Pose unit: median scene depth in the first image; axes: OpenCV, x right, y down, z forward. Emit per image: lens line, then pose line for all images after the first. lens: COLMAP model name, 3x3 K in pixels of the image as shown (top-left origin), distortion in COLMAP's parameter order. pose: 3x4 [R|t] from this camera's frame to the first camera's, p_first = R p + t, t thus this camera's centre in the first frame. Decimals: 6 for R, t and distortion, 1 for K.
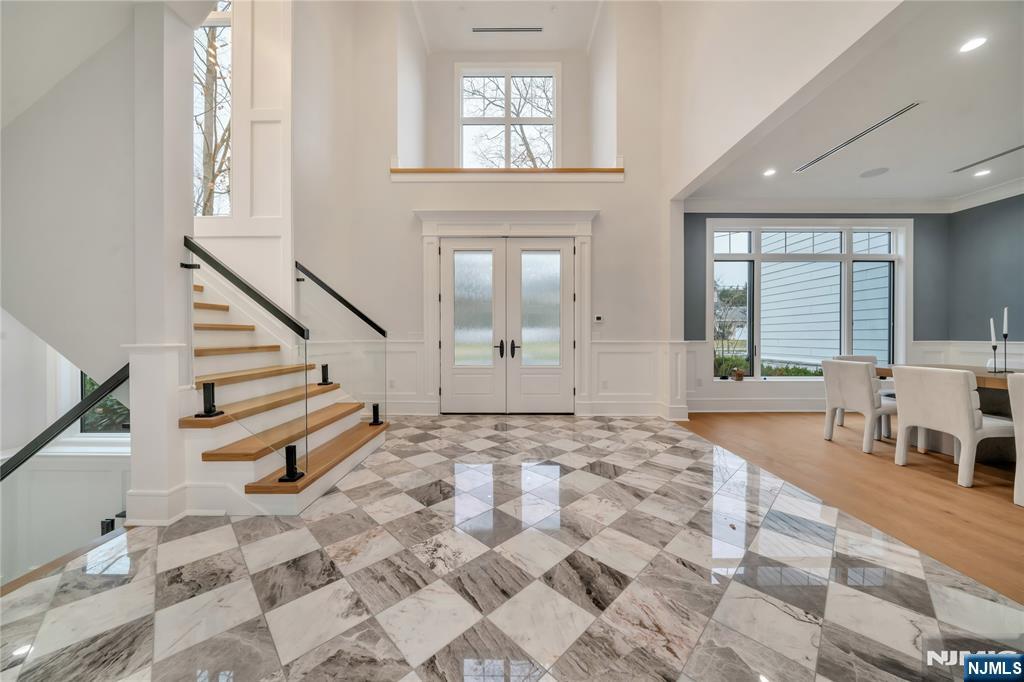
lens RADIAL K [[399.1, 0, 512.3], [0, 399.1, 338.1], [0, 0, 1]] dist [0.000705, 0.000032]
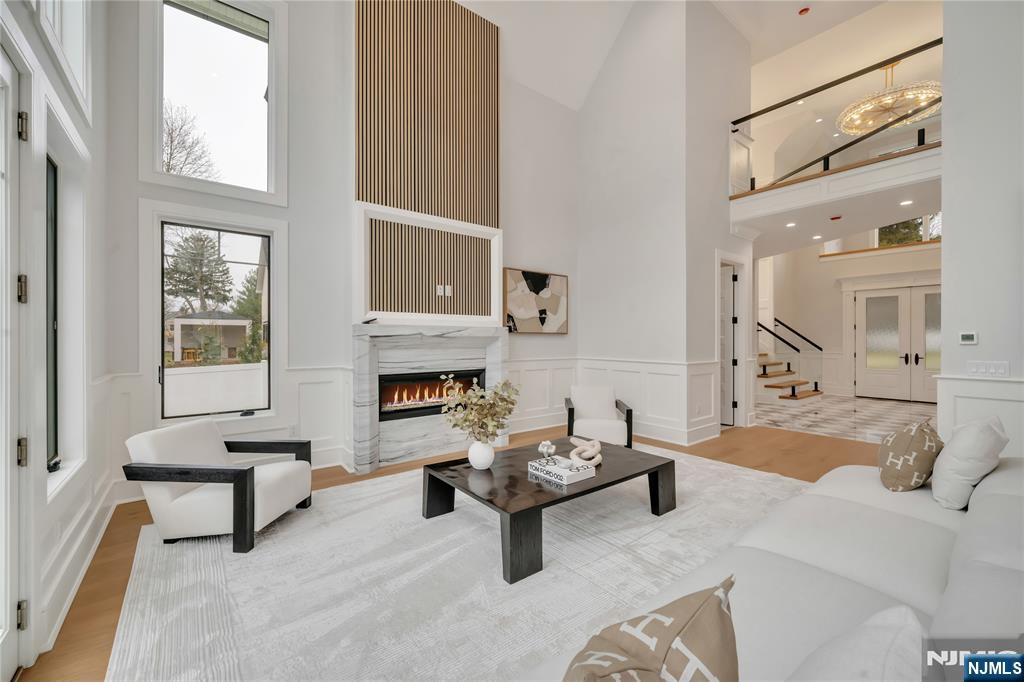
lens RADIAL K [[399.1, 0, 509.2], [0, 399.1, 341.1], [0, 0, 1]] dist [0.000705, 0.000032]
pose [[0.627785, 0.003394, -0.778379, 0.317274], [-0.006472, 0.999979, -0.000859, -0.046189], [0.778360, 0.005577, 0.627794, -1.762795]]
